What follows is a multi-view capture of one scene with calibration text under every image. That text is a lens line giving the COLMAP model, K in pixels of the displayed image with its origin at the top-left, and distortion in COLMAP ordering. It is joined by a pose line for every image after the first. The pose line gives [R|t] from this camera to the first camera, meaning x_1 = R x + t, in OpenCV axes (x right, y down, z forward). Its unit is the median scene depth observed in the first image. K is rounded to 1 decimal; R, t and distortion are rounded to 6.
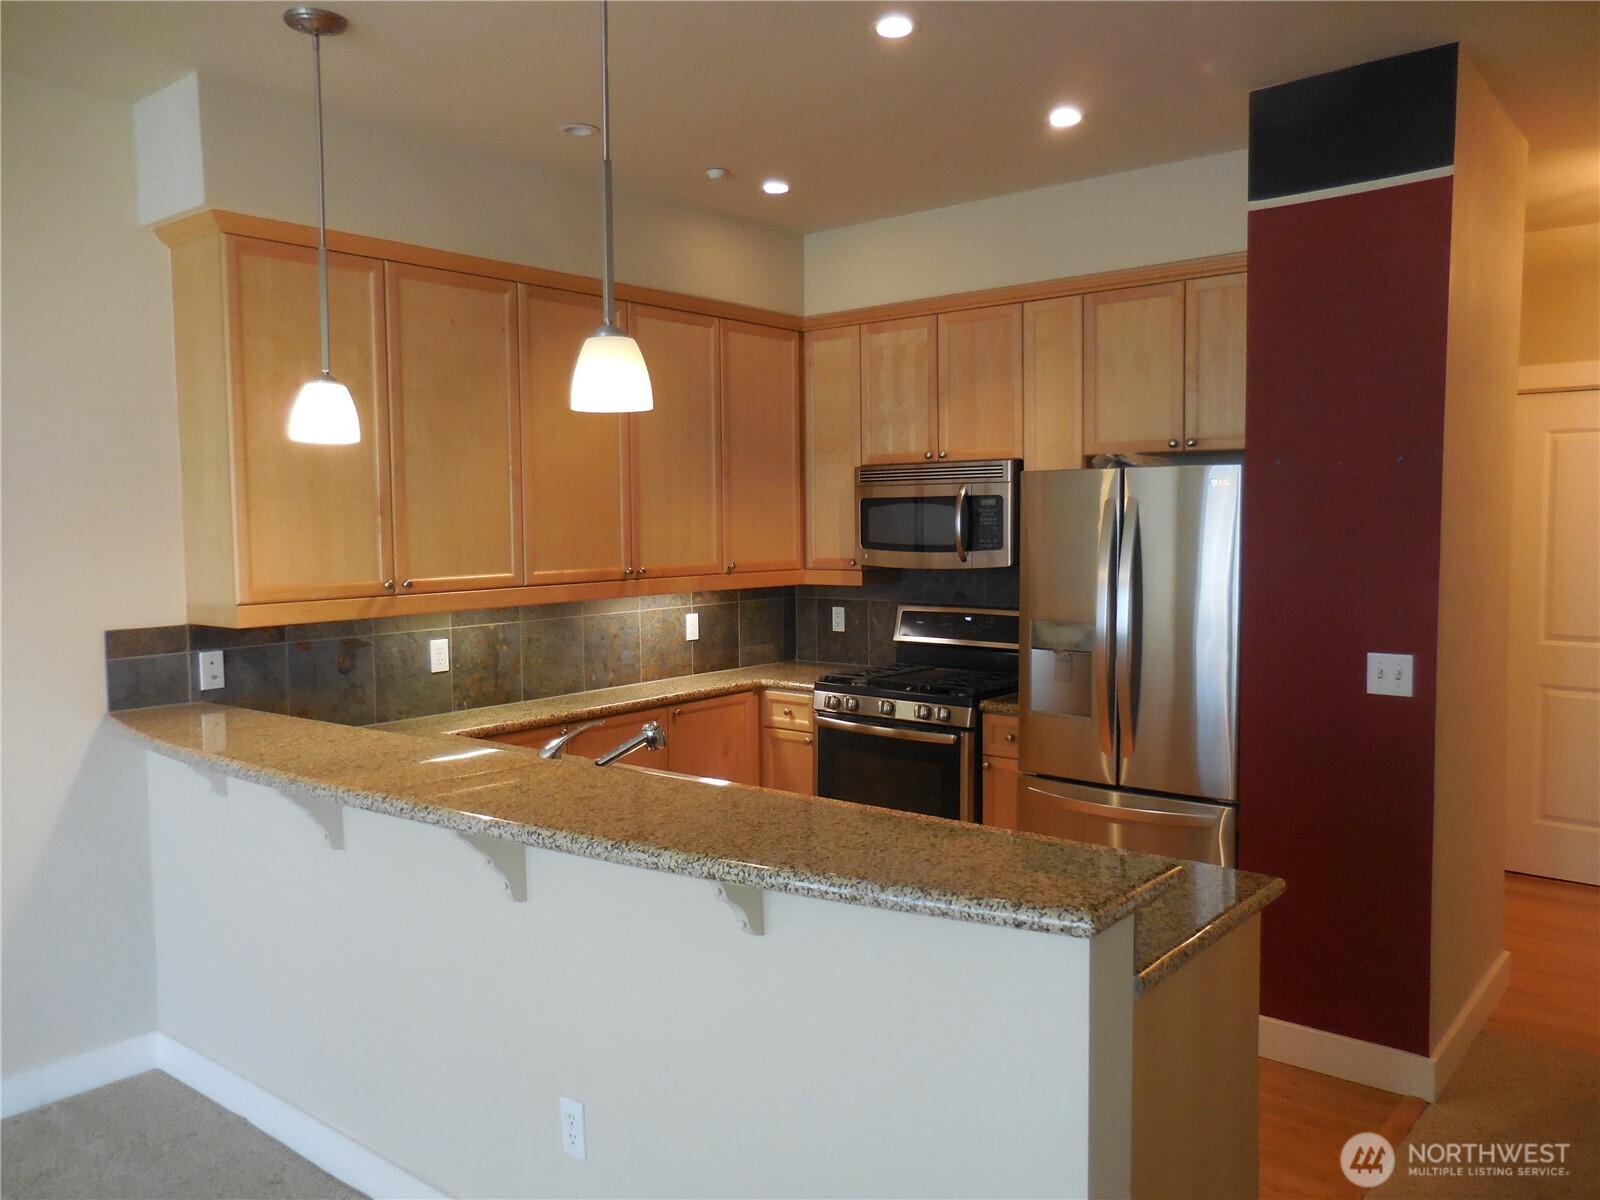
lens RADIAL K [[1241.7, 0, 806.9], [0, 1241.7, 601.8], [0, 0, 1]] dist [-0.005245, 0.037177]
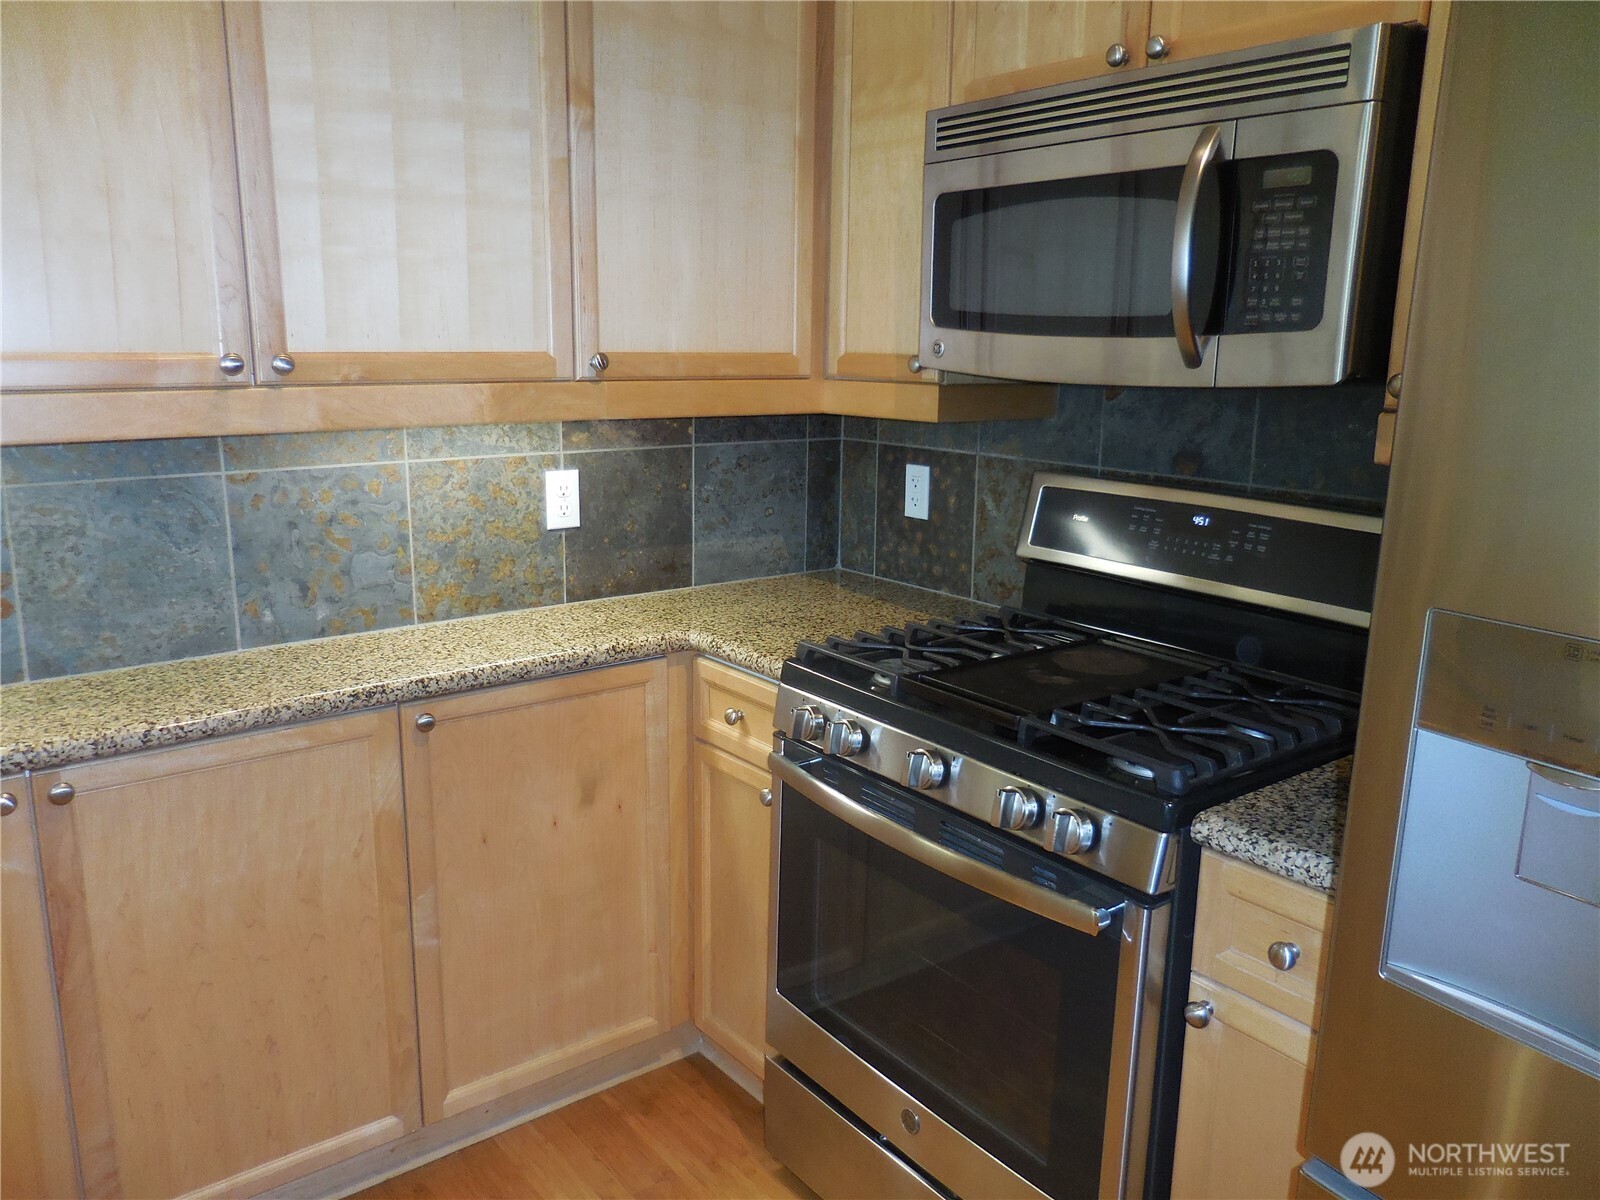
lens RADIAL K [[1241.7, 0, 766.4], [0, 1241.7, 587.4], [0, 0, 1]] dist [-0.005245, 0.037177]
pose [[0.967609, 0.070070, -0.242534, 0.097899], [-0.035861, 0.989117, 0.142691, -0.016417], [0.249893, -0.129372, 0.959592, 0.623108]]
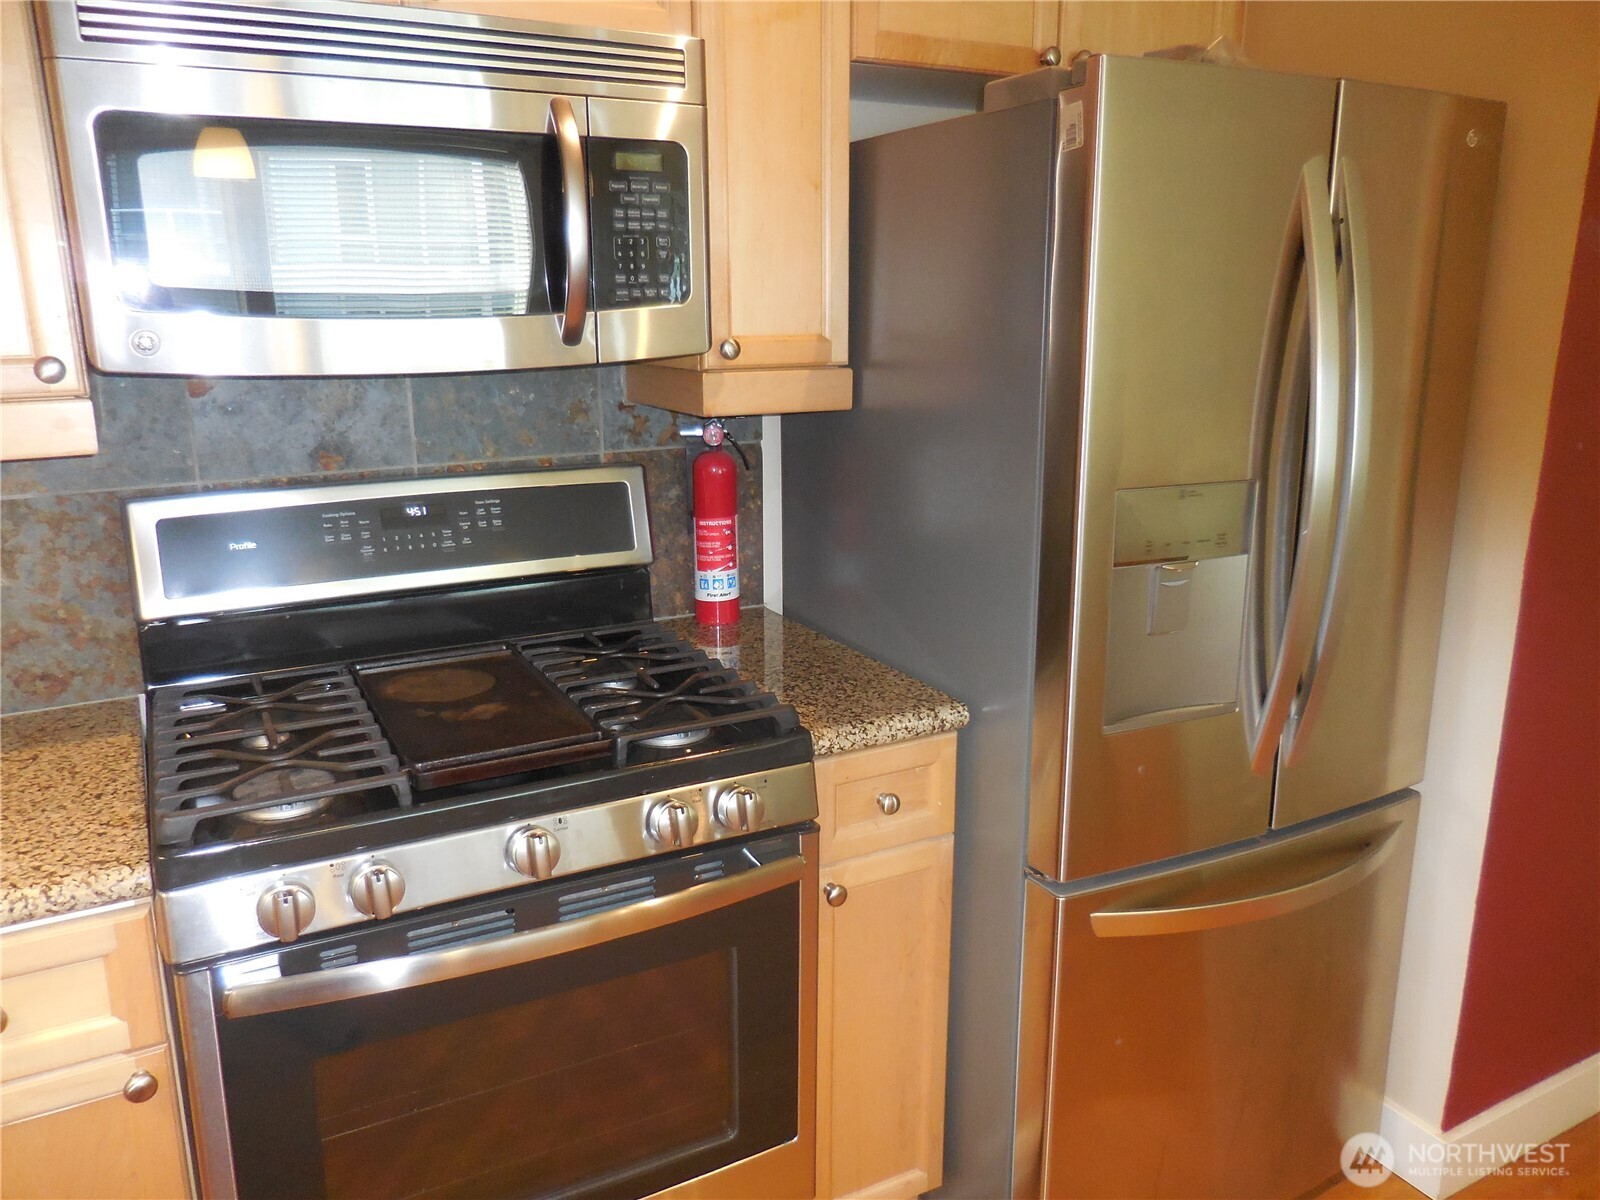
lens RADIAL K [[1241.7, 0, 837.7], [0, 1241.7, 567.2], [0, 0, 1]] dist [-0.005245, 0.037177]
pose [[0.382908, -0.205558, 0.900626, -0.154200], [0.065806, 0.978522, 0.195359, -0.033259], [-0.921440, -0.015537, 0.388211, 0.785467]]
